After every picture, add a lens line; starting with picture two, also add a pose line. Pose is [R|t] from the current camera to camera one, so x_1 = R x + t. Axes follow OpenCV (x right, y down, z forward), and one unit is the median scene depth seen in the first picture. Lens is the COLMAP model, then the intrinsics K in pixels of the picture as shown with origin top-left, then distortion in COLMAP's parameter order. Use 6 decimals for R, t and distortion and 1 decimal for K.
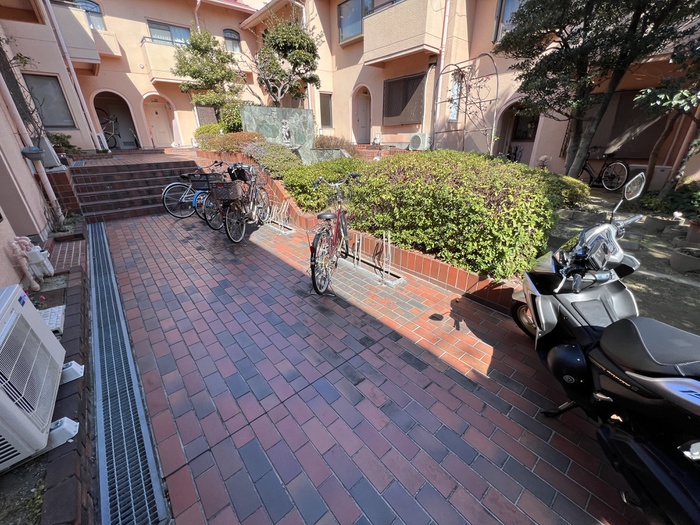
lens RADIAL K [[278.6, 0, 350.0], [0, 278.6, 259.4], [0, 0, 1]] dist [-0.002803, -0.000113]
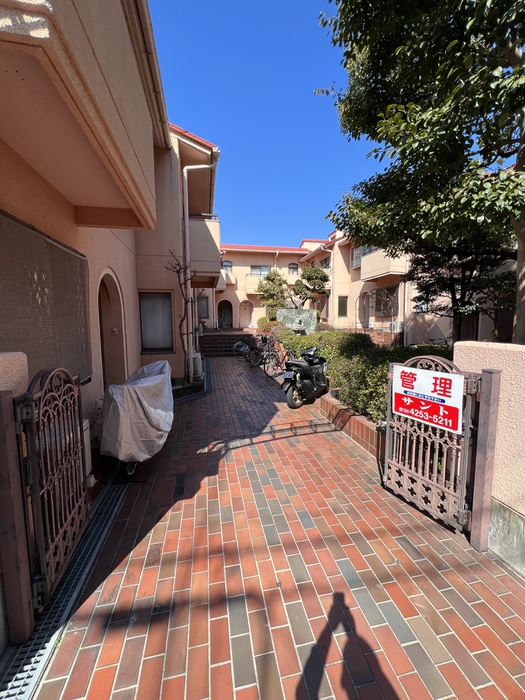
lens RADIAL K [[278.6, 0, 262.5], [0, 278.6, 349.4], [0, 0, 1]] dist [-0.002803, -0.000113]
pose [[0.869351, 0.060590, -0.490466, 0.343914], [-0.207914, 0.945192, -0.251762, 0.164561], [0.448331, 0.320845, 0.834301, -0.414009]]
